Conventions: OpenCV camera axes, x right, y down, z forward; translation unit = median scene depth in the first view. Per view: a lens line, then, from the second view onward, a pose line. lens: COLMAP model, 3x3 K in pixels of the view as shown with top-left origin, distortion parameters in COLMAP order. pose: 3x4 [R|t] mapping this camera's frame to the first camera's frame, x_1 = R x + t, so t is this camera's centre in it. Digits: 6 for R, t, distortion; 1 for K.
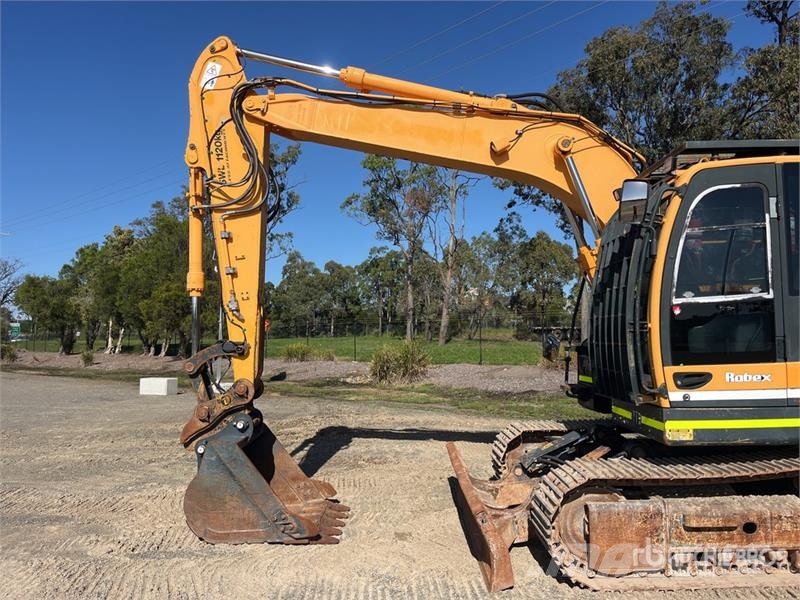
lens RADIAL K [[601.4, 0, 402.1], [0, 601.4, 299.3], [0, 0, 1]] dist [0.076474, -0.107522]
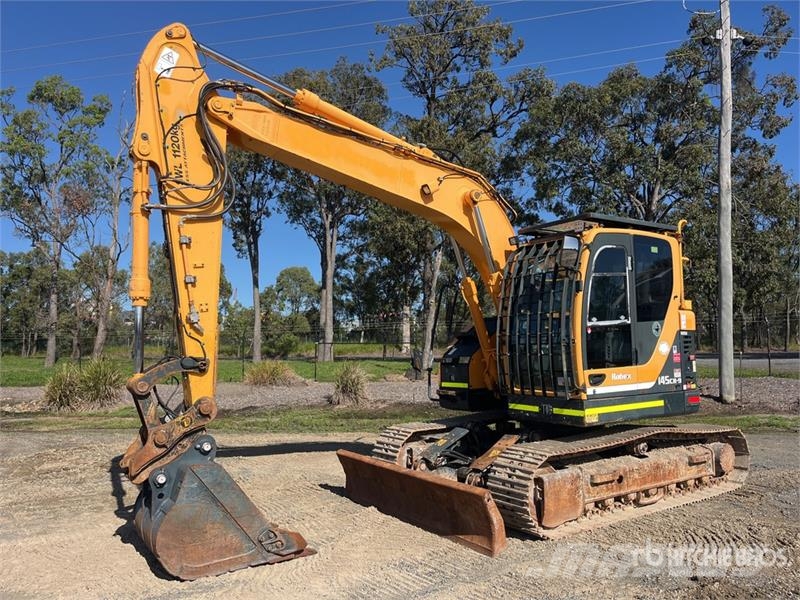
lens RADIAL K [[601.4, 0, 402.7], [0, 601.4, 300.1], [0, 0, 1]] dist [0.076474, -0.107522]
pose [[0.824184, 0.043493, 0.564650, -0.530019], [-0.027789, 0.998951, -0.036383, 0.008360], [-0.565640, 0.014295, 0.824528, 0.060785]]
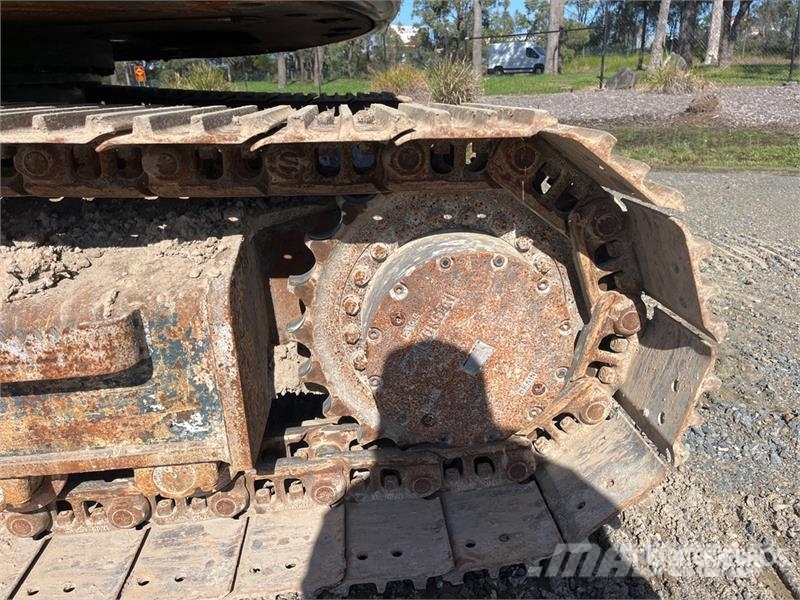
lens RADIAL K [[601.4, 0, 399.0], [0, 601.4, 299.5], [0, 0, 1]] dist [0.076474, -0.107522]
pose [[0.996047, -0.059626, 0.065843, 0.765264], [0.029771, 0.922444, 0.384983, 0.199404], [-0.083691, -0.381500, 0.920572, 0.600895]]
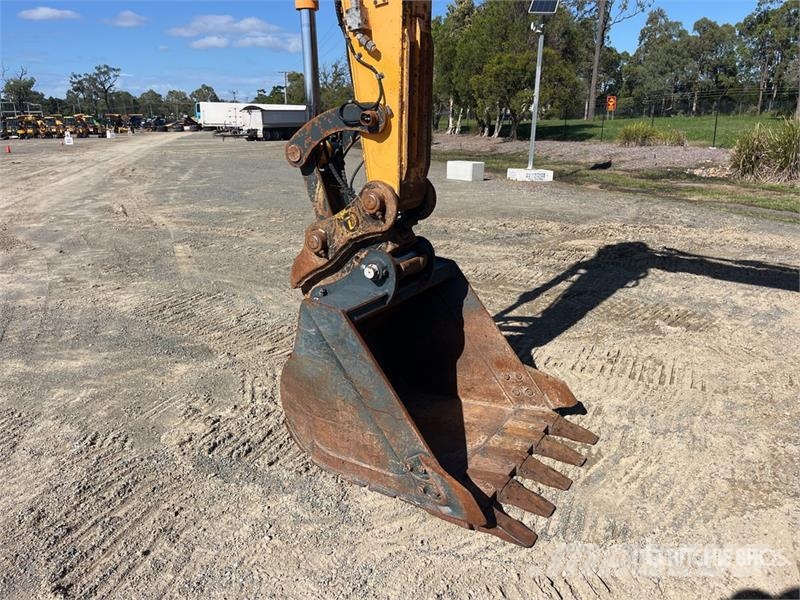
lens RADIAL K [[601.4, 0, 410.3], [0, 601.4, 294.9], [0, 0, 1]] dist [0.076474, -0.107522]
pose [[0.857789, 0.144787, -0.493188, 0.016169], [0.030880, 0.943258, 0.330623, 0.055536], [0.513073, -0.298834, 0.804645, 0.574997]]
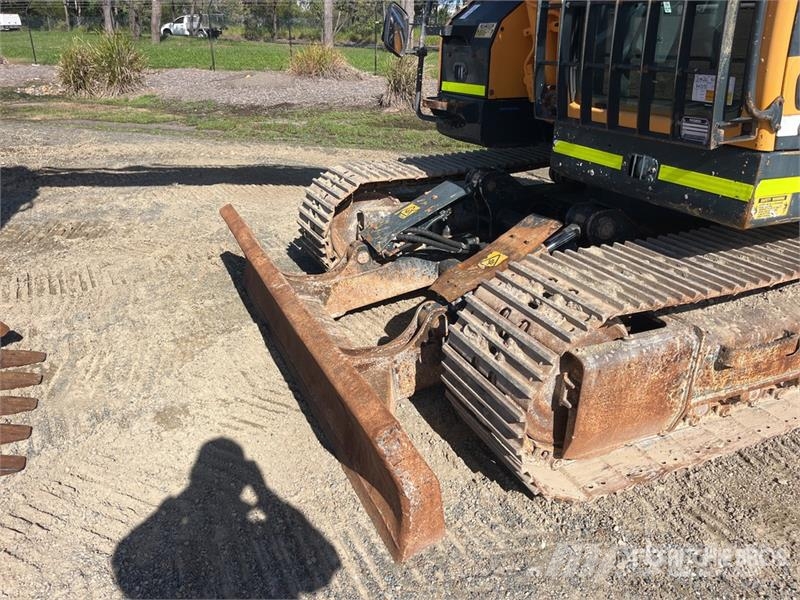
lens RADIAL K [[601.4, 0, 397.7], [0, 601.4, 303.7], [0, 0, 1]] dist [0.076474, -0.107522]
pose [[0.912417, -0.139227, 0.384852, -0.007226], [-0.050861, 0.894492, 0.444181, 0.067981], [-0.406089, -0.424852, 0.809069, 0.517251]]
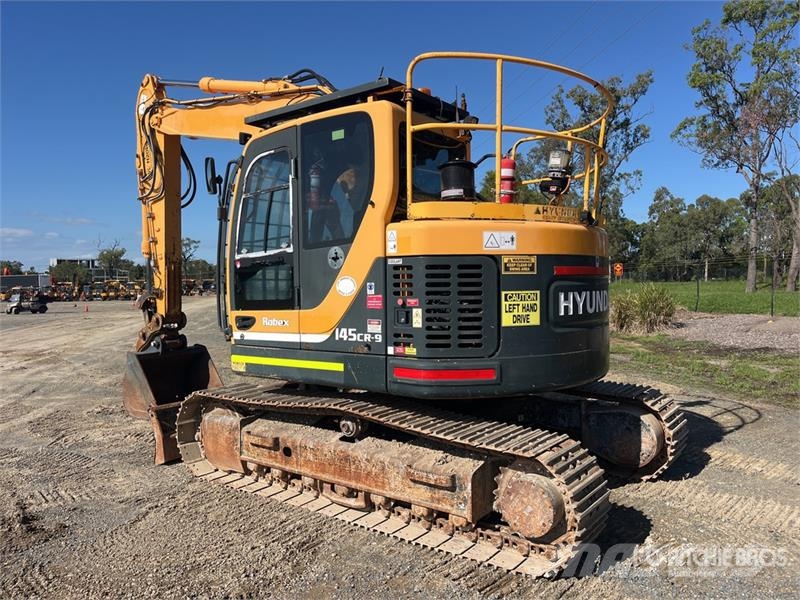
lens RADIAL K [[601.4, 0, 405.4], [0, 601.4, 296.5], [0, 0, 1]] dist [0.076474, -0.107522]
pose [[0.801503, 0.014135, -0.597824, 1.073769], [0.038705, 0.996398, 0.075451, 0.002786], [0.596738, -0.083613, 0.798068, 0.179886]]
